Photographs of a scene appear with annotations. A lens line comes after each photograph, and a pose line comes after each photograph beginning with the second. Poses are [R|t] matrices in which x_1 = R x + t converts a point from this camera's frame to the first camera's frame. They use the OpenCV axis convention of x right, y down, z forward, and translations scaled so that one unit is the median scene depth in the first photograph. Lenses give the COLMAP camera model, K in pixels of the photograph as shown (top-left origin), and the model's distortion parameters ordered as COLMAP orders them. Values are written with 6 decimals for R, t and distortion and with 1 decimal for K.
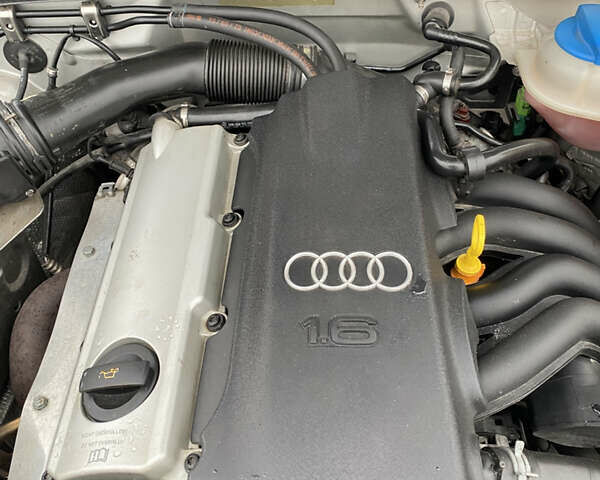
lens RADIAL K [[599.0, 0, 300.0], [0, 599.0, 240.0], [0, 0, 1]] dist [0.099677, -0.212158]
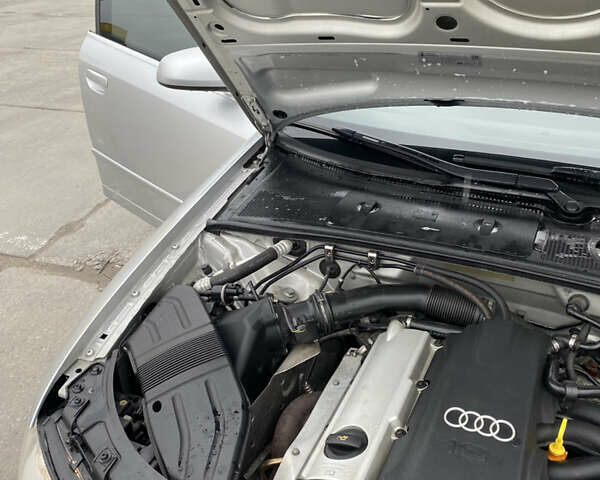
lens RADIAL K [[599.0, 0, 300.0], [0, 599.0, 240.0], [0, 0, 1]] dist [0.099677, -0.212158]
pose [[0.915181, 0.196307, -0.352006, 0.085815], [-0.303040, 0.910962, -0.279847, 0.160445], [0.265728, 0.362783, 0.893184, -0.722889]]
